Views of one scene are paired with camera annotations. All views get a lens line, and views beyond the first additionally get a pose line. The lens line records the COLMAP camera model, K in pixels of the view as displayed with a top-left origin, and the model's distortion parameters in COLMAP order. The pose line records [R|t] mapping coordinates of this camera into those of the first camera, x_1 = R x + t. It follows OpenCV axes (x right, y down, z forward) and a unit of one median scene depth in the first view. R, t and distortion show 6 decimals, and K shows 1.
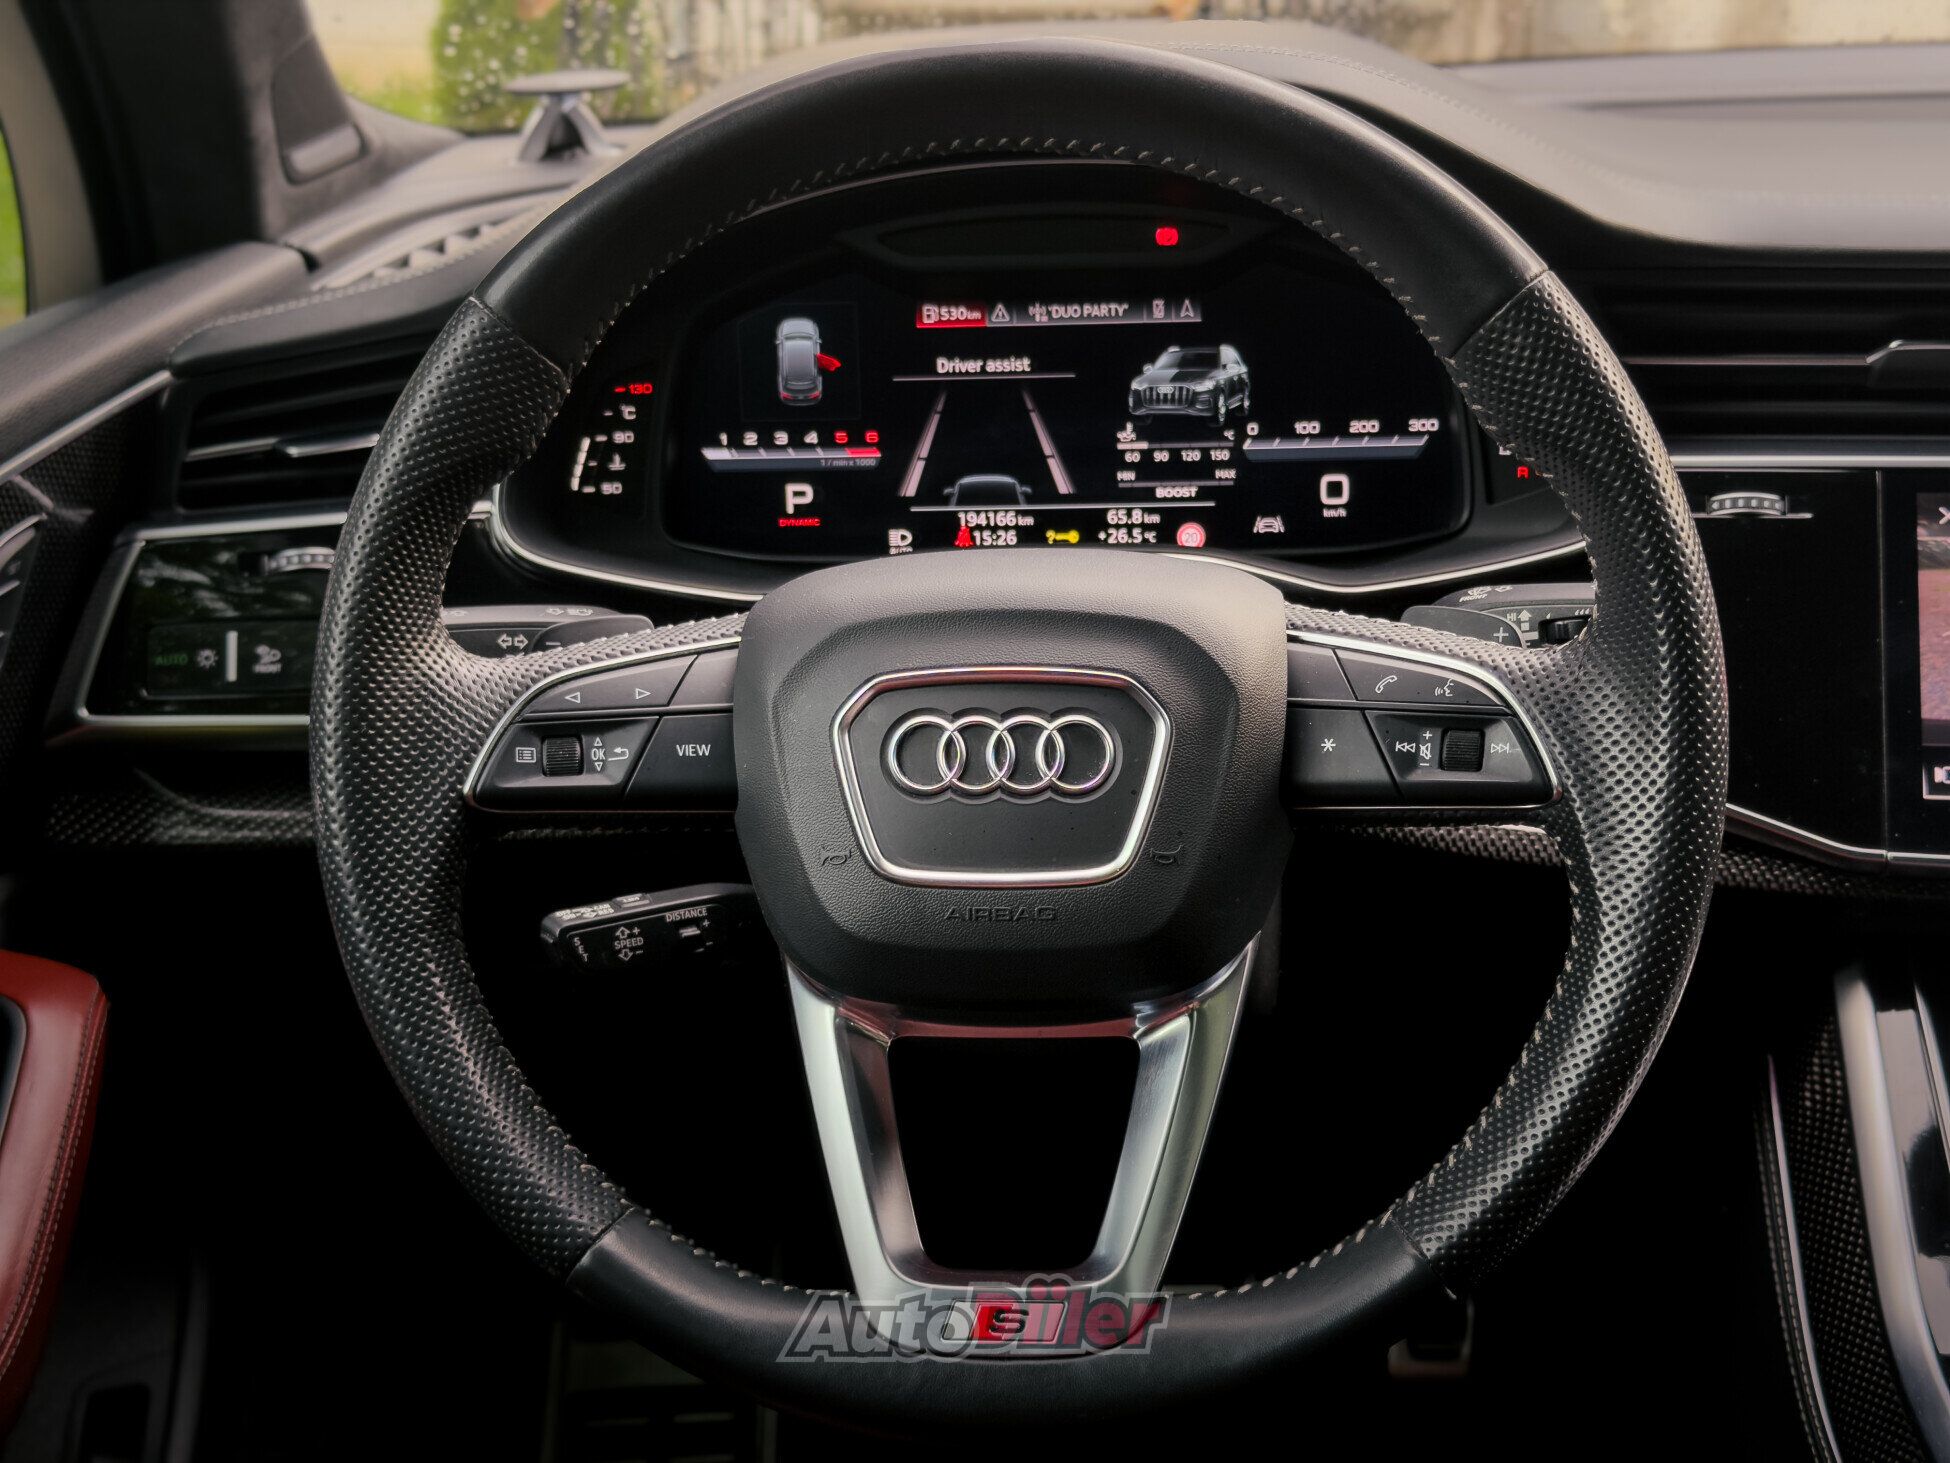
lens RADIAL K [[2726.2, 0, 974.9], [0, 2726.2, 732.4], [0, 0, 1]] dist [0.034555, 0.000000]
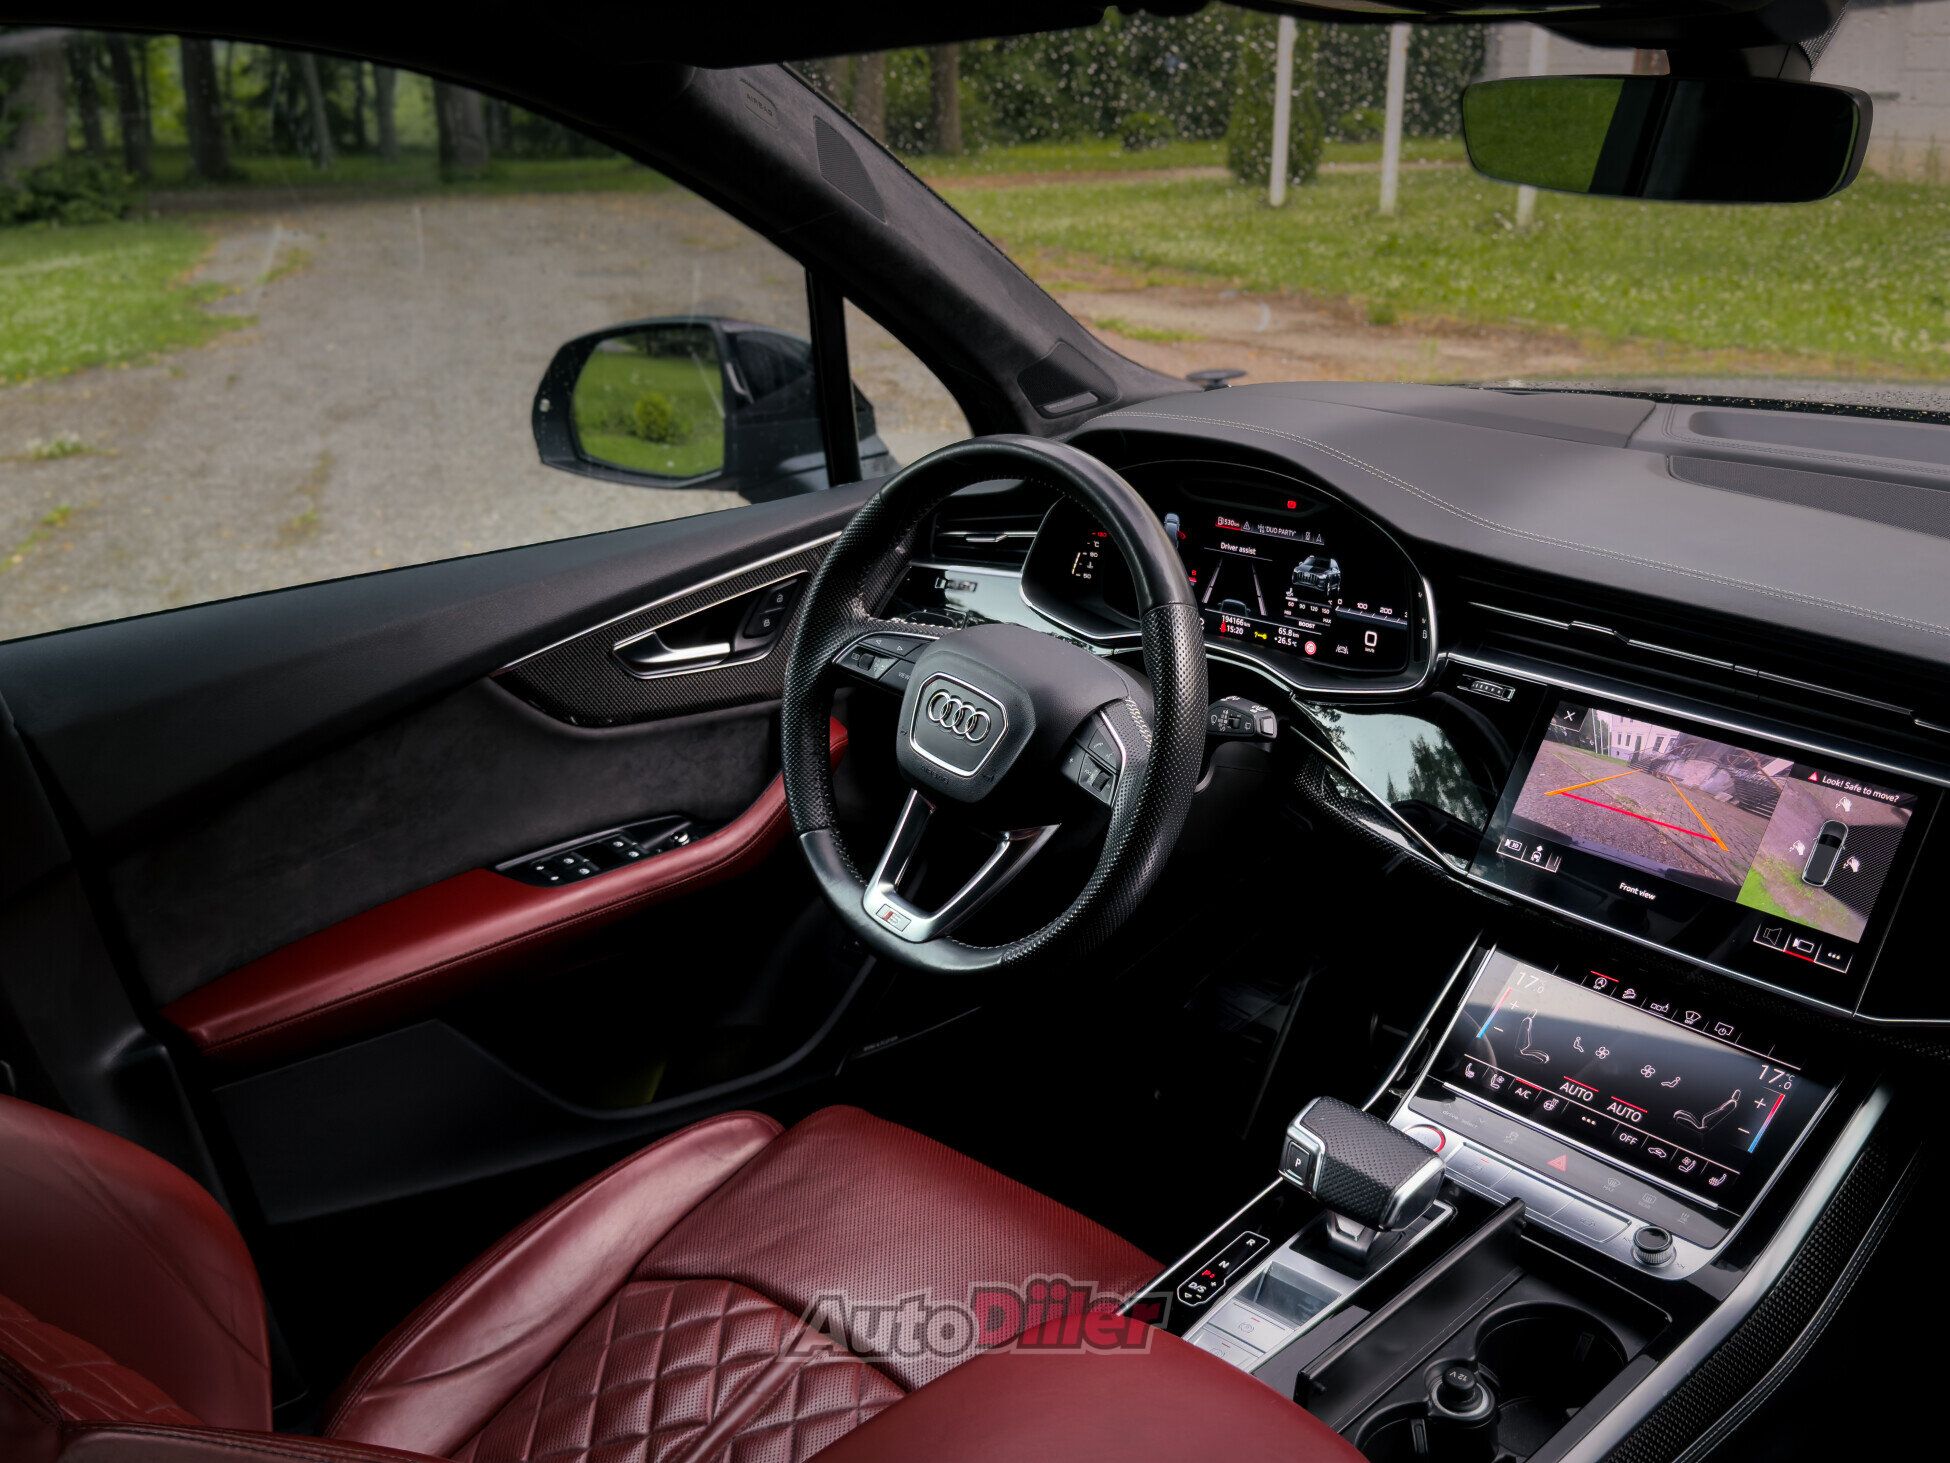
lens RADIAL K [[1991.9, 0, 975.1], [0, 1991.9, 730.9], [0, 0, 1]] dist [-0.003991, 0.000000]
pose [[0.706335, 0.226475, -0.670672, 0.924378], [-0.177348, 0.973840, 0.142071, -0.179871], [0.685302, 0.018593, 0.728021, -0.259435]]
